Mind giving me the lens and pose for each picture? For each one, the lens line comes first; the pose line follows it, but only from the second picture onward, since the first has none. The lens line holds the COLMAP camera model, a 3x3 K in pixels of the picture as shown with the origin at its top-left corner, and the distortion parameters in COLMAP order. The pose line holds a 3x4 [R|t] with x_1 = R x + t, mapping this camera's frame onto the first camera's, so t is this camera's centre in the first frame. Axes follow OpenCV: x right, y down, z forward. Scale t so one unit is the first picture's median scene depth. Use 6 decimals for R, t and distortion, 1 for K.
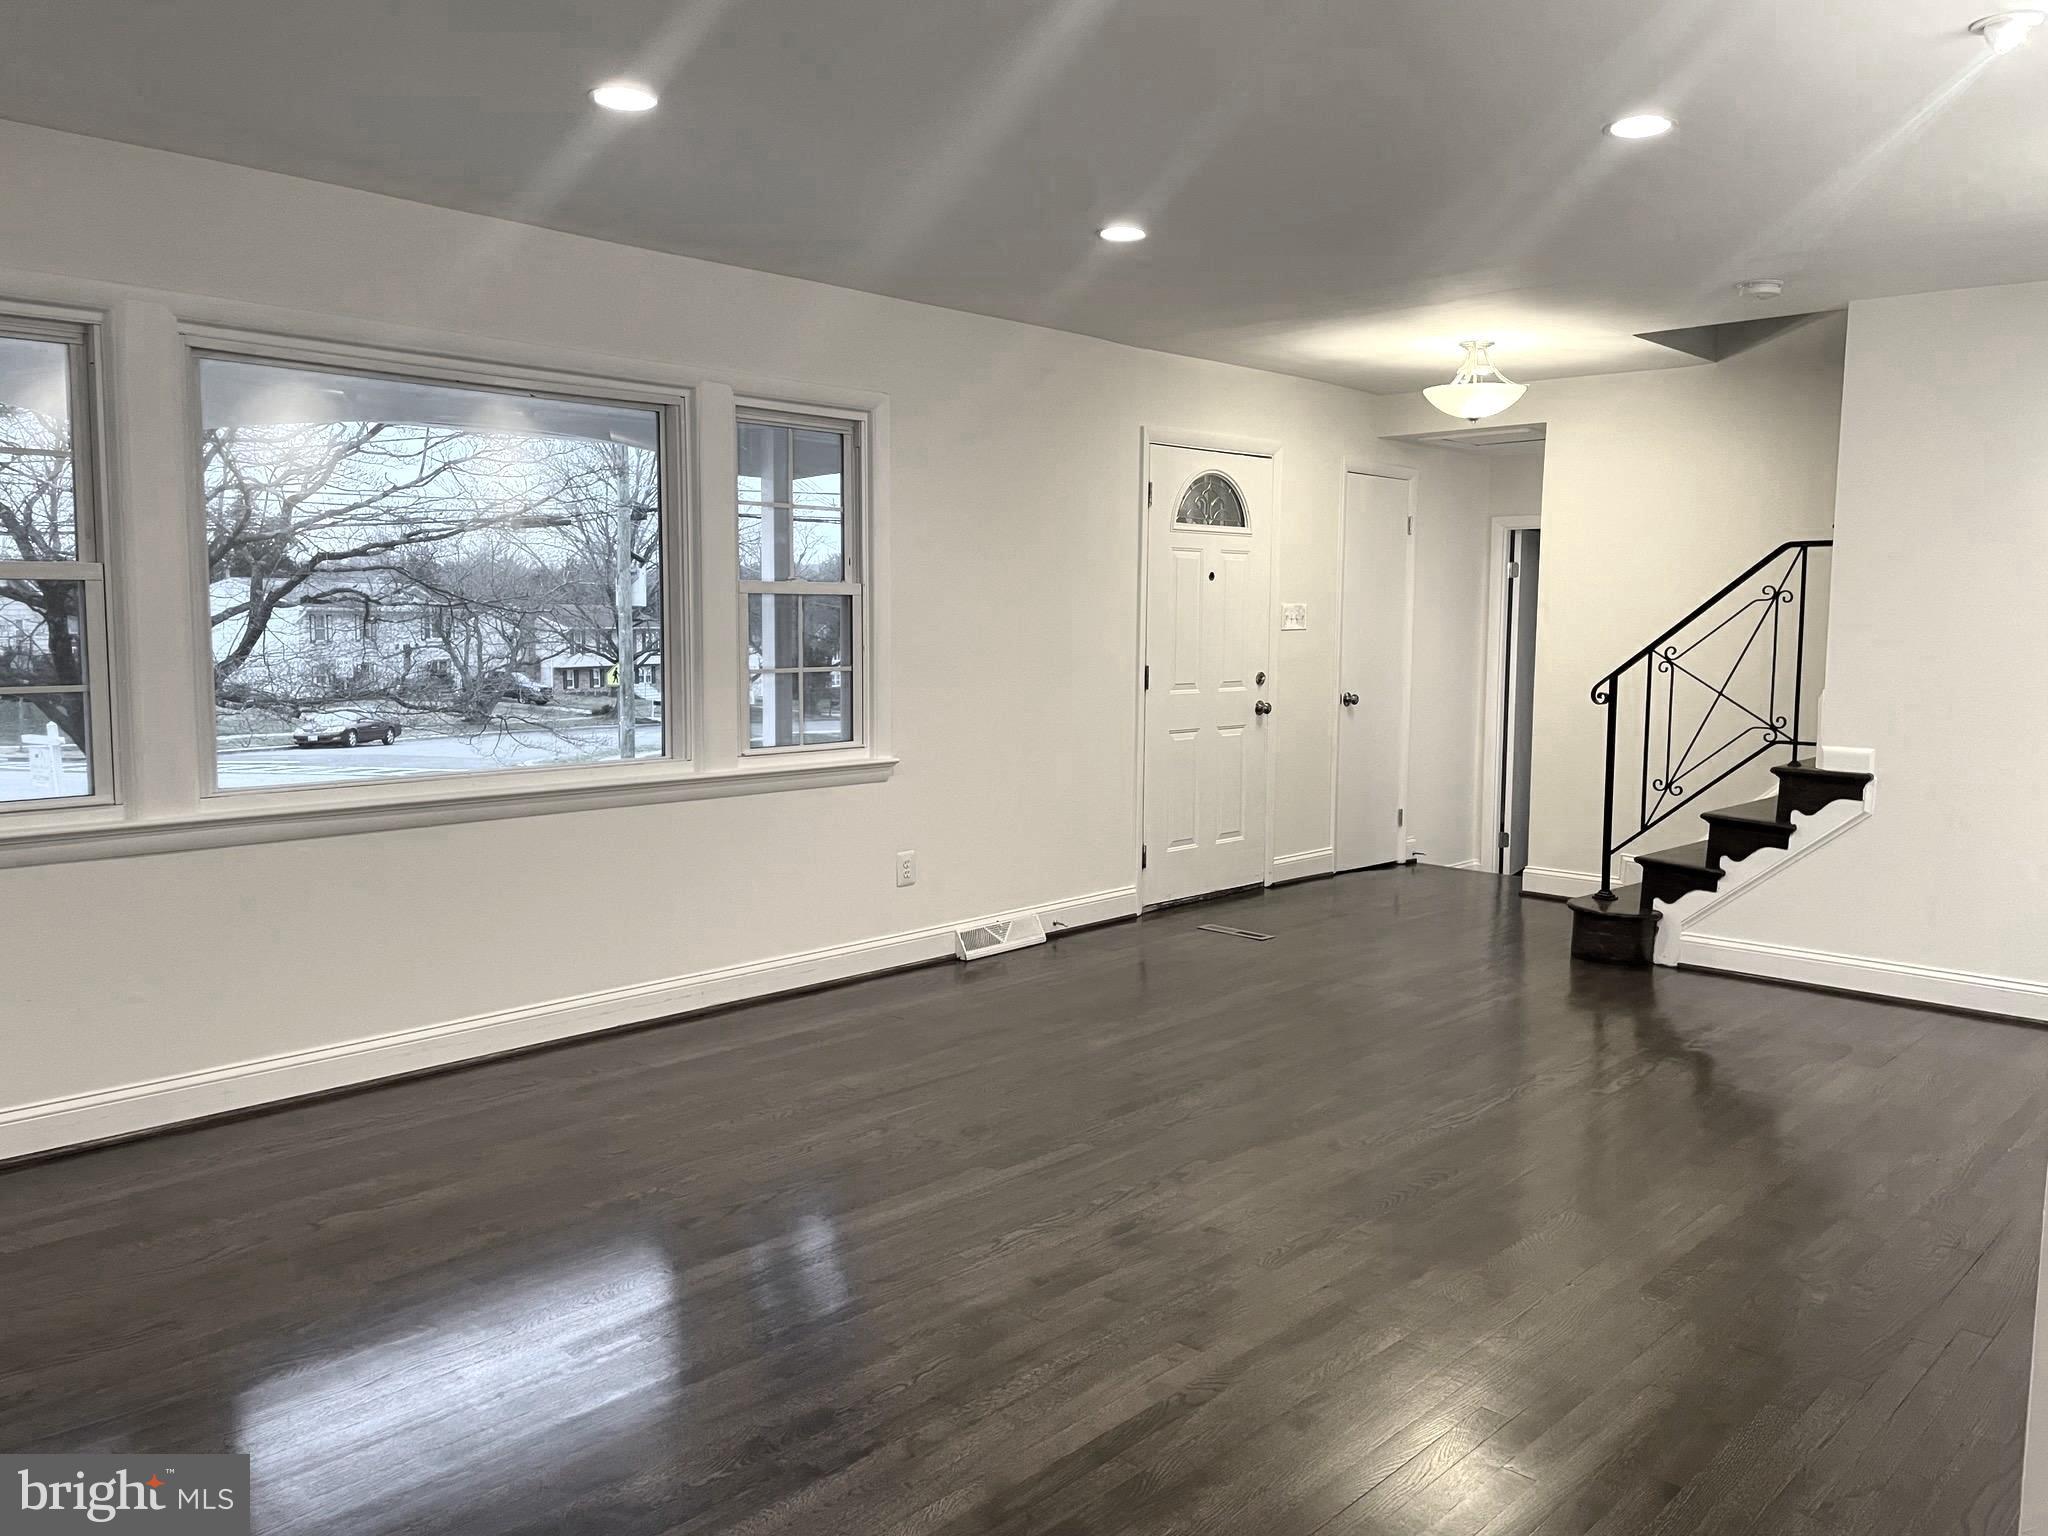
lens RADIAL K [[1555.1, 0, 1039.1], [0, 1555.1, 750.2], [0, 0, 1]] dist [0.097879, -0.129734]
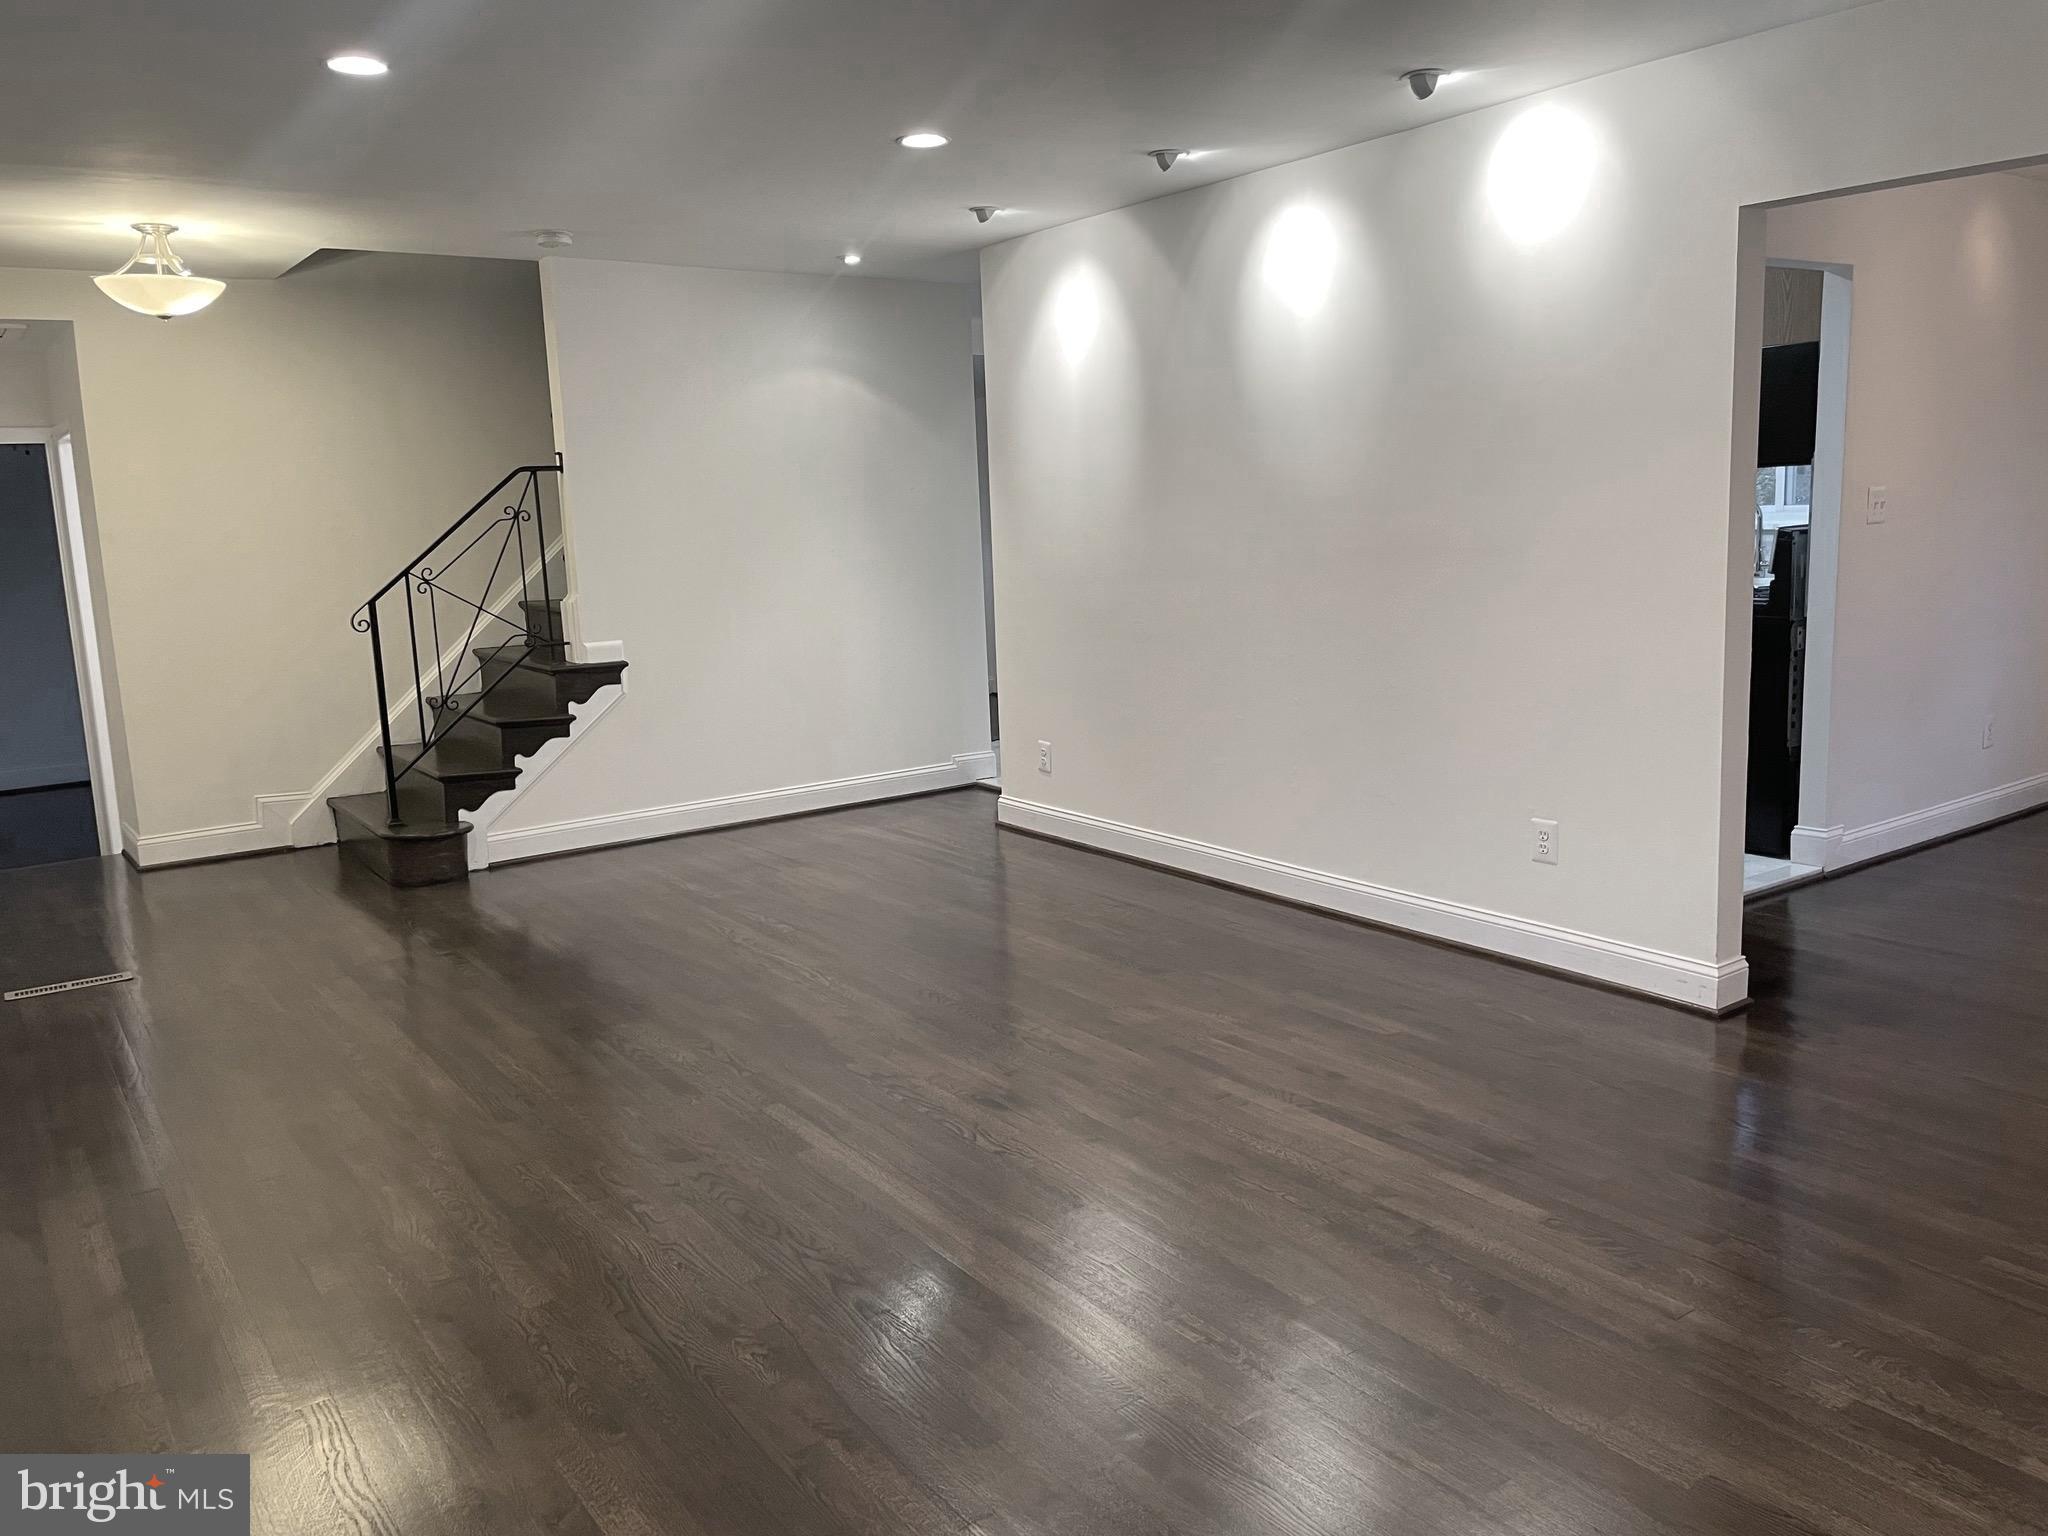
lens RADIAL K [[1555.1, 0, 1039.1], [0, 1555.1, 750.2], [0, 0, 1]] dist [0.097879, -0.129734]
pose [[0.185014, -0.172531, 0.967472, -0.565563], [0.125600, 0.980546, 0.150844, -0.056501], [-0.974677, 0.093606, 0.203085, 0.433083]]
